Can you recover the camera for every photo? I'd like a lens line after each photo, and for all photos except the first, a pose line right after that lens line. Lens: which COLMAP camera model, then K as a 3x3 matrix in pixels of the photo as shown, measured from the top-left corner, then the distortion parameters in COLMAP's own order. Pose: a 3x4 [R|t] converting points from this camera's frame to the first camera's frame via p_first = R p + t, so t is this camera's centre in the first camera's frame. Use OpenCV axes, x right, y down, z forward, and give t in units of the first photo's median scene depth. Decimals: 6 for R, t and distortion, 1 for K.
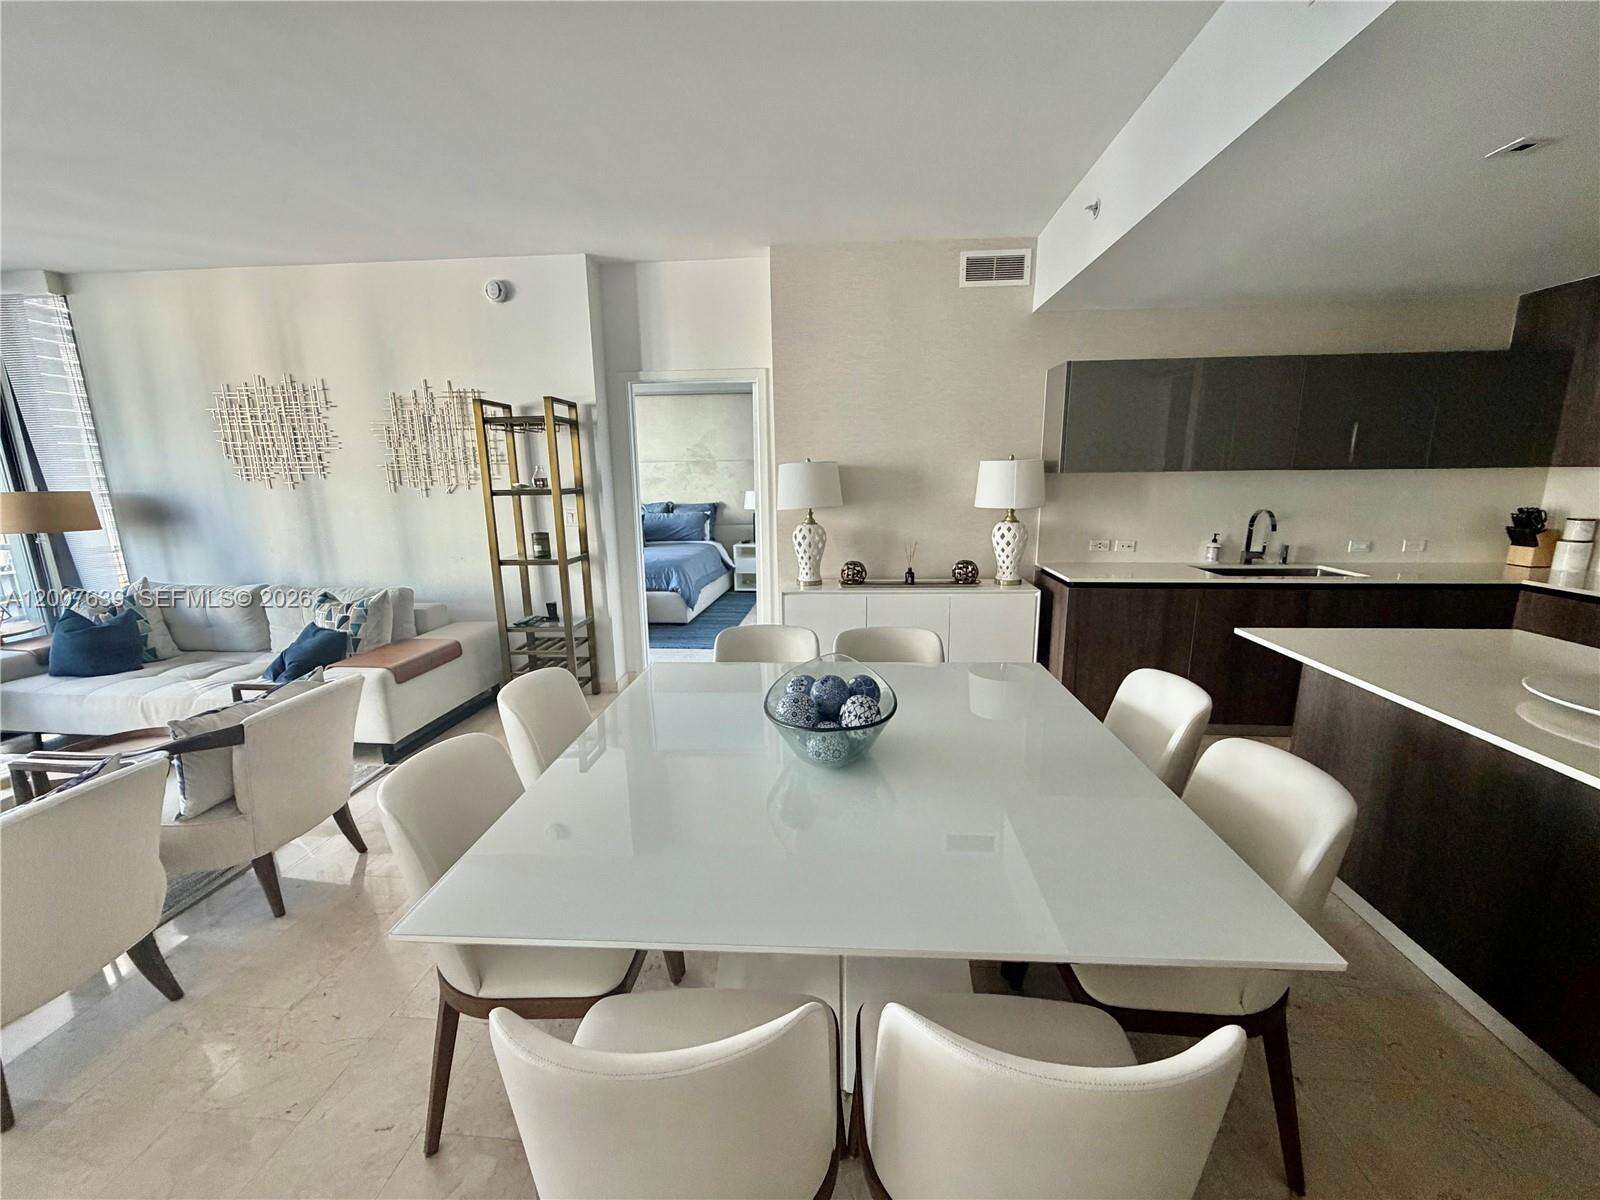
lens RADIAL K [[634.3, 0, 786.9], [0, 634.3, 602.3], [0, 0, 1]] dist [-0.002710, 0.000017]
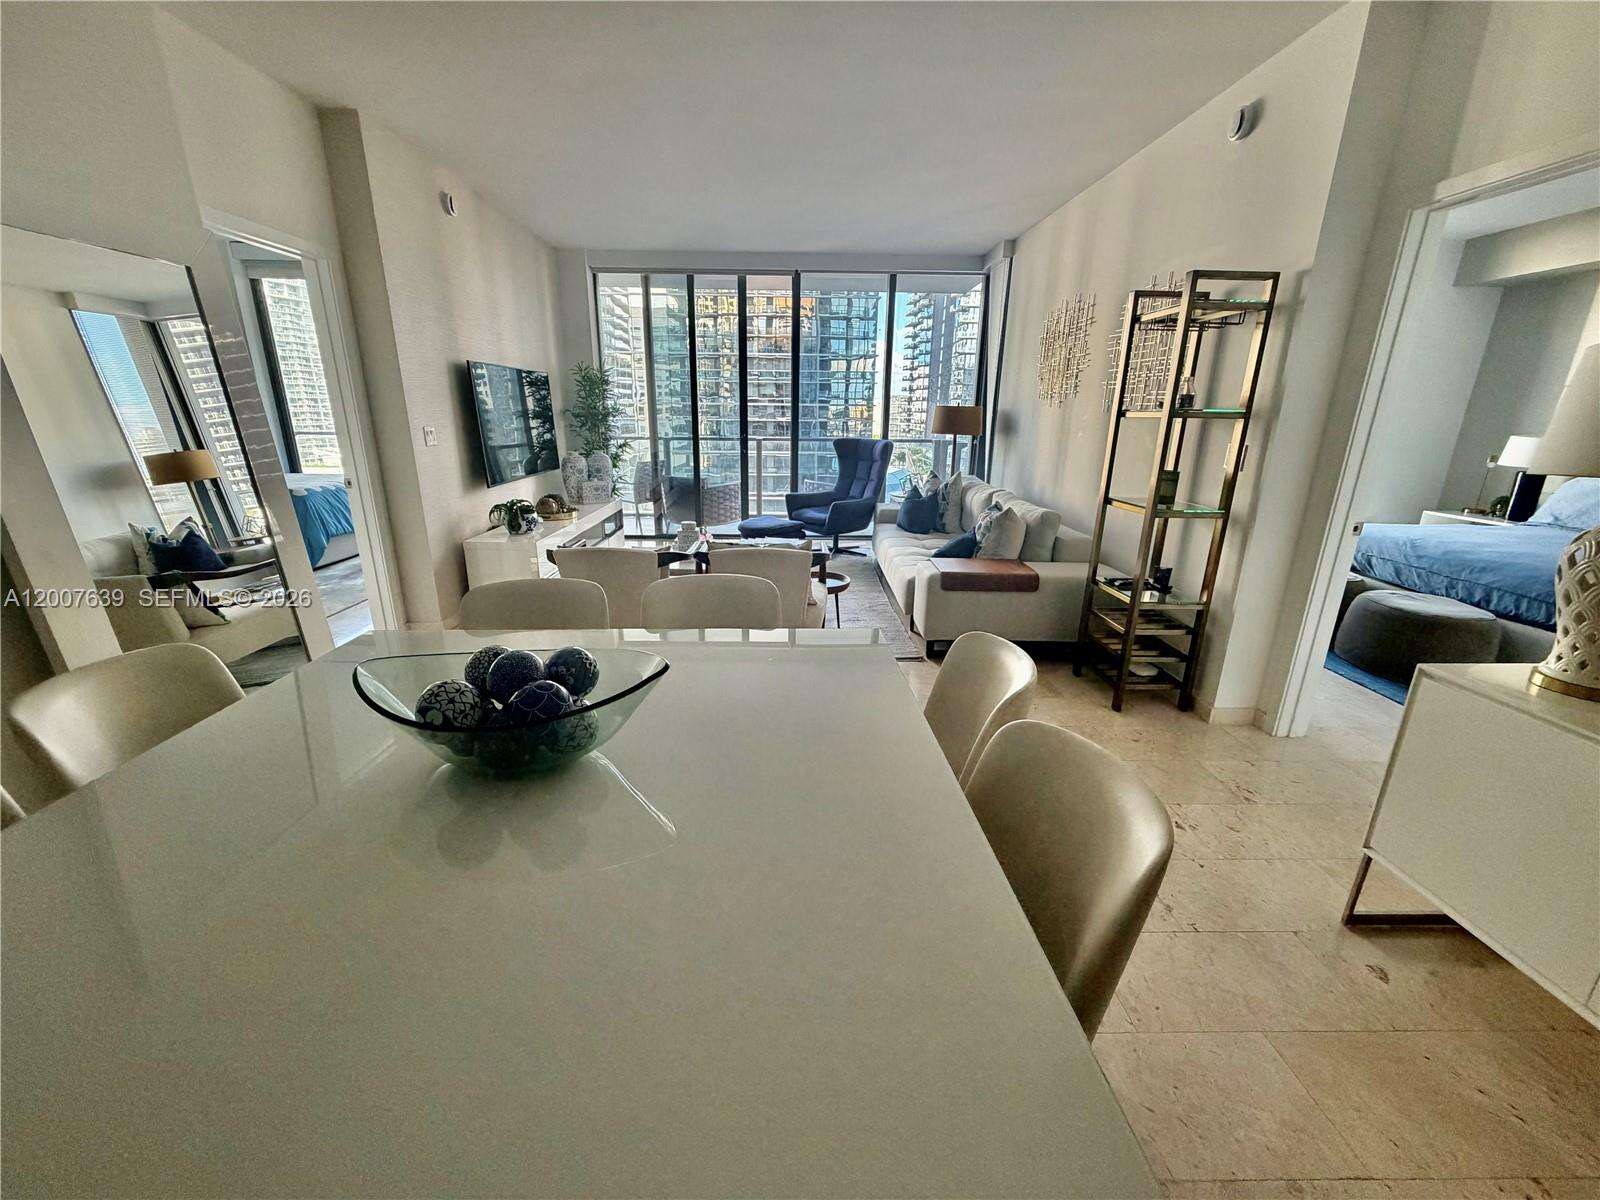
lens RADIAL K [[634.3, 0, 796.8], [0, 634.3, 602.9], [0, 0, 1]] dist [-0.002710, 0.000017]
pose [[0.094374, 0.305927, -0.947366, 0.335777], [-0.213737, 0.935649, 0.280851, -0.084144], [0.972322, 0.175982, 0.153689, 0.516561]]
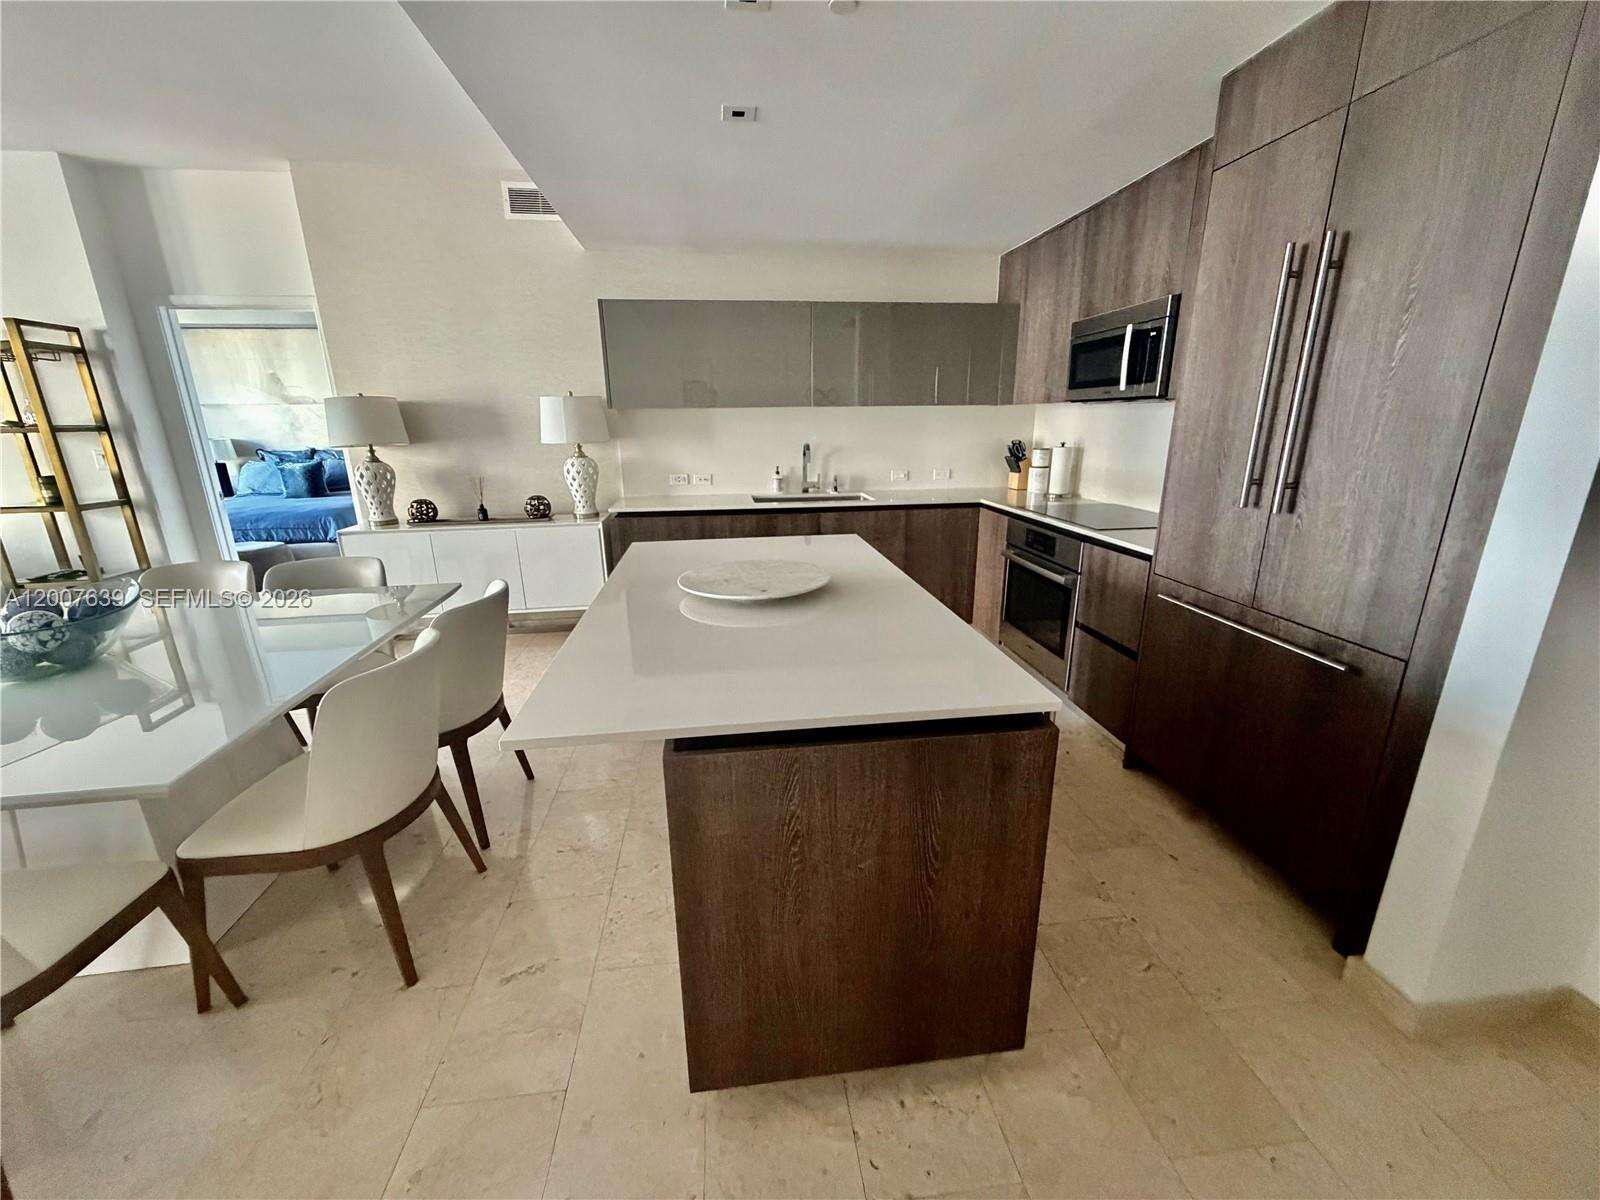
lens RADIAL K [[634.3, 0, 799.8], [0, 634.3, 602.1], [0, 0, 1]] dist [-0.002710, 0.000017]
pose [[0.977397, -0.056081, 0.203837, 0.477002], [0.041269, 0.996237, 0.076210, 0.045548], [-0.207344, -0.066075, 0.976034, -0.106589]]
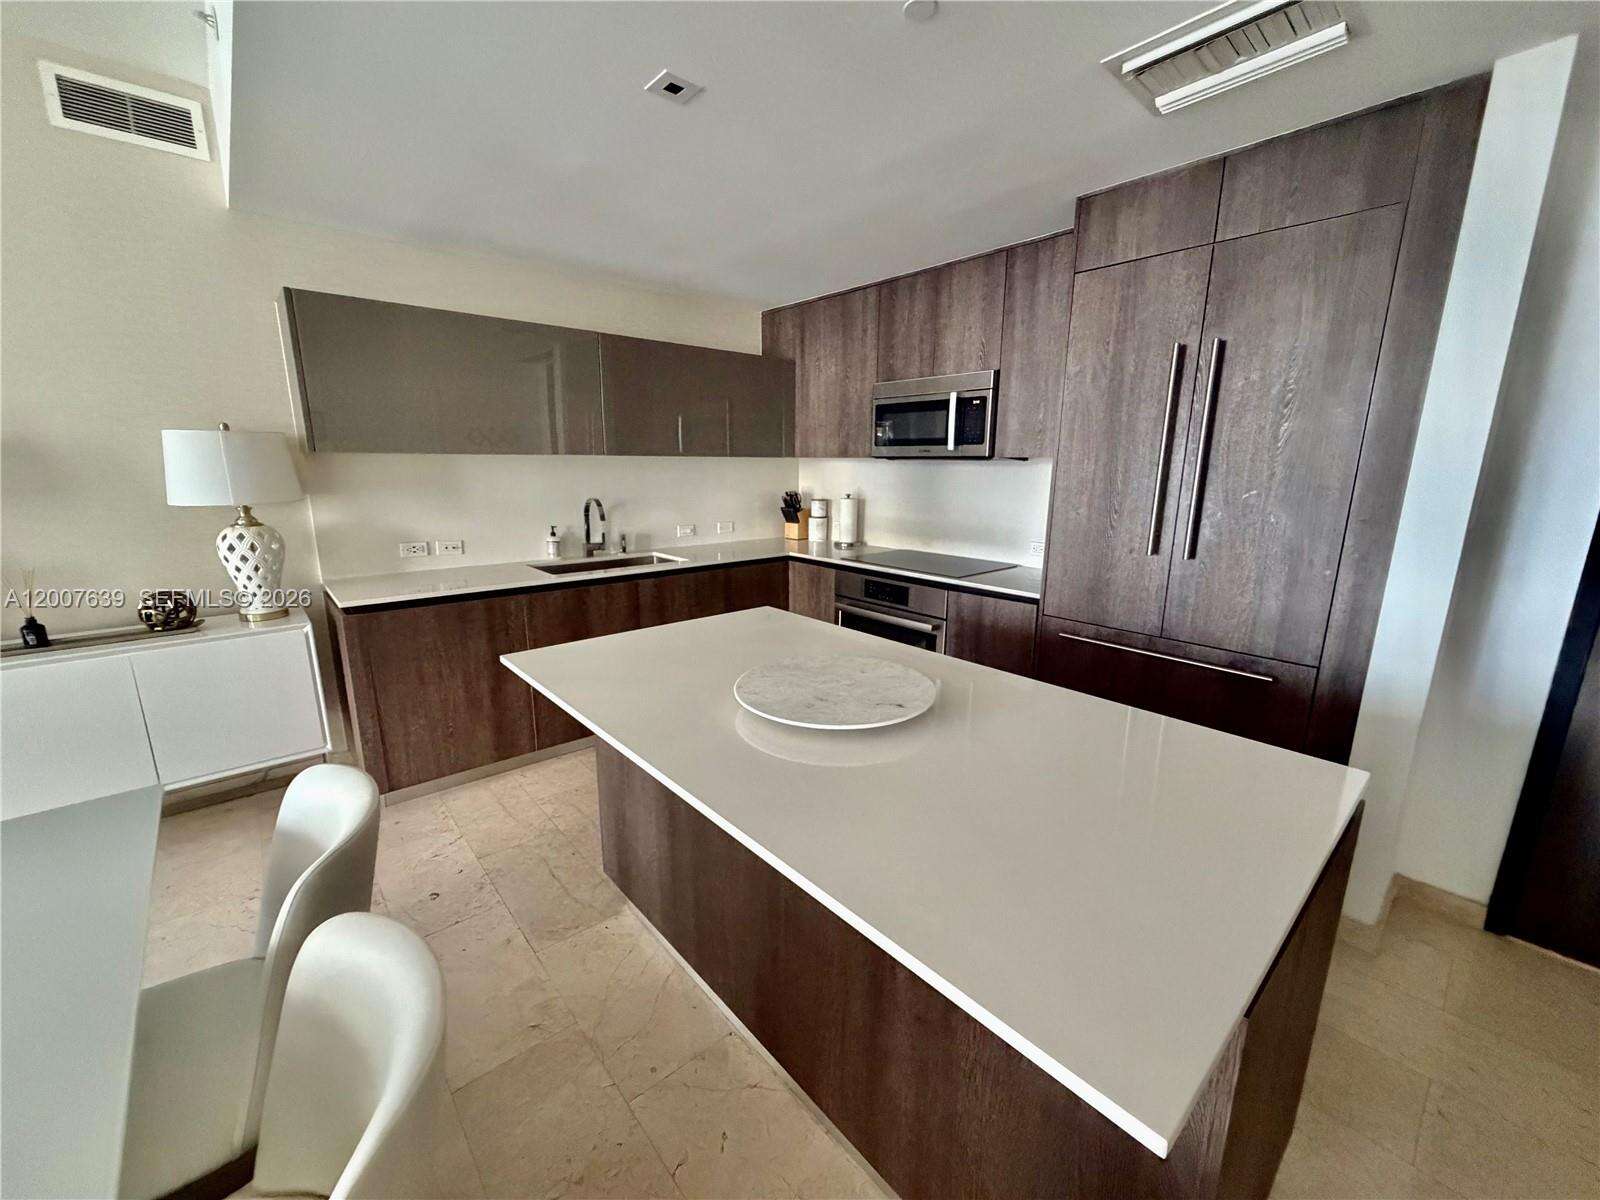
lens RADIAL K [[634.3, 0, 797.6], [0, 634.3, 600.7], [0, 0, 1]] dist [-0.002710, 0.000017]
pose [[0.689911, -0.137628, 0.710691, 0.267040], [0.132154, 0.989208, 0.063274, -0.015542], [-0.711729, 0.050267, 0.700653, 0.134632]]
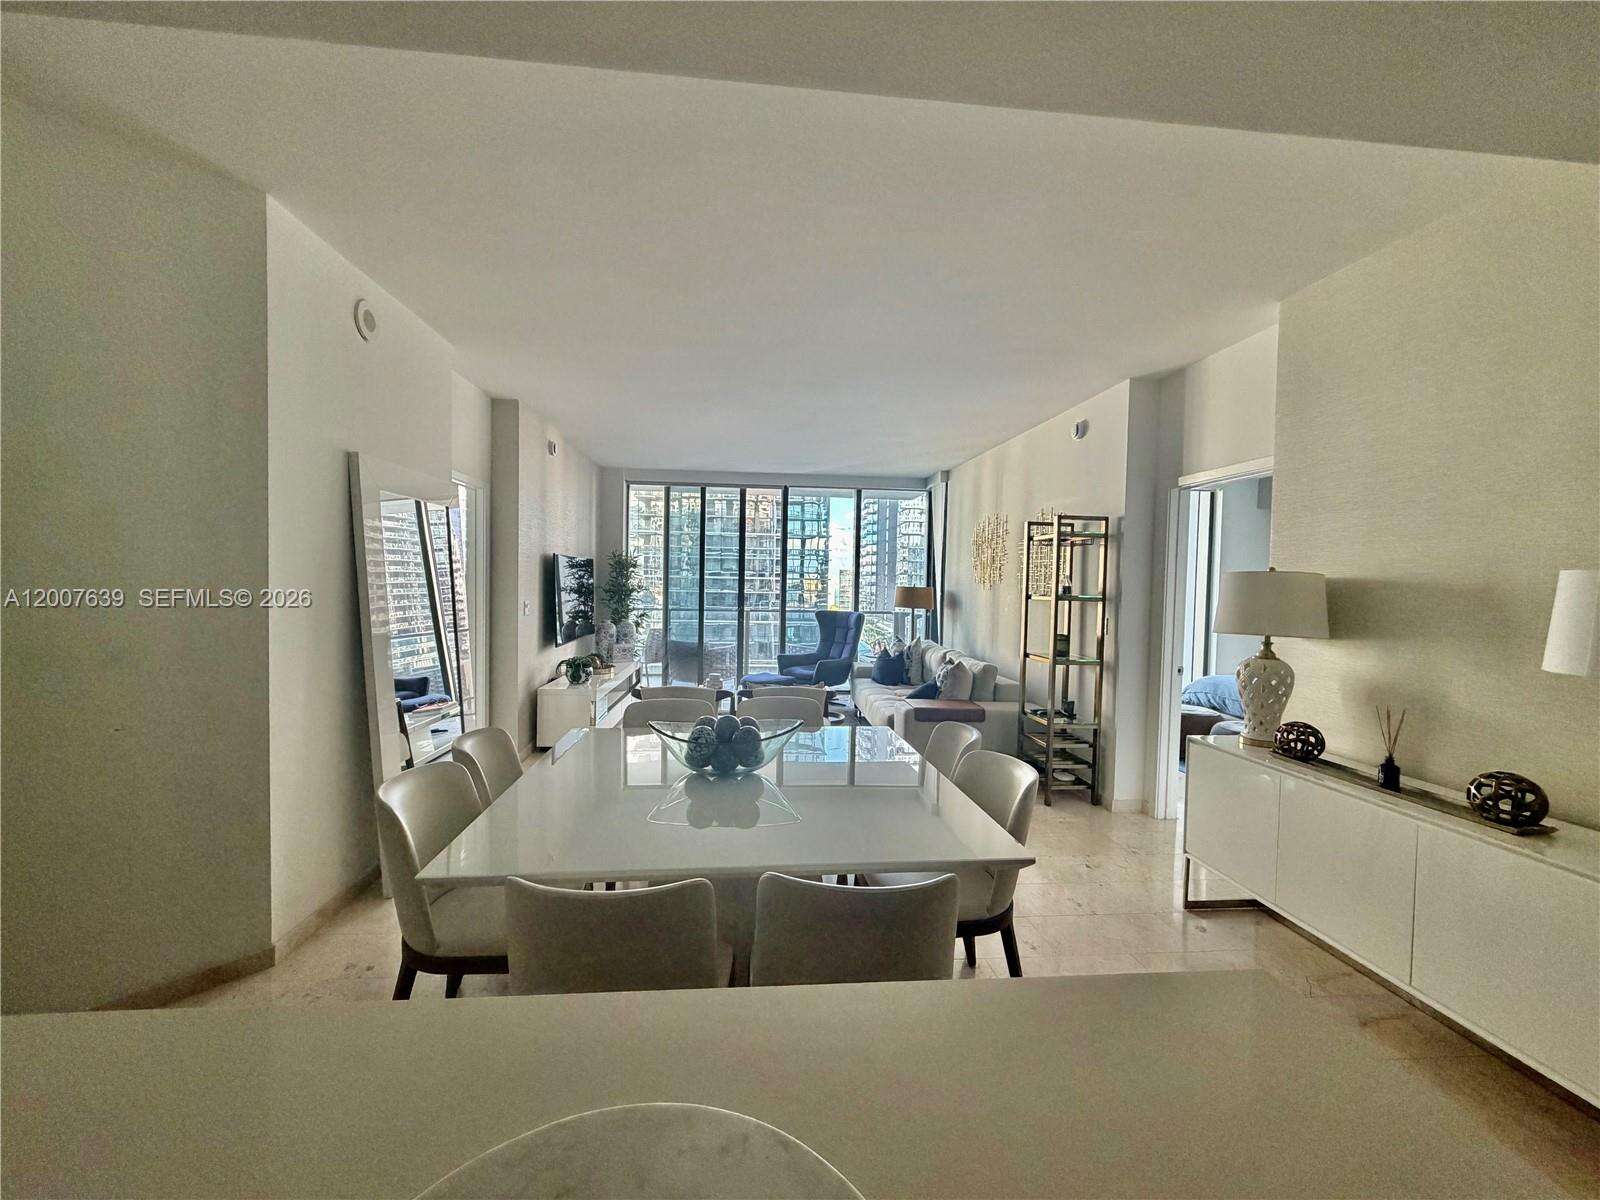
lens RADIAL K [[634.3, 0, 799.6], [0, 634.3, 603.7], [0, 0, 1]] dist [-0.002710, 0.000017]
pose [[0.168329, 0.051415, -0.984389, 0.649761], [-0.222351, 0.974881, 0.012897, -0.077680], [0.960326, 0.216709, 0.175533, 0.374122]]
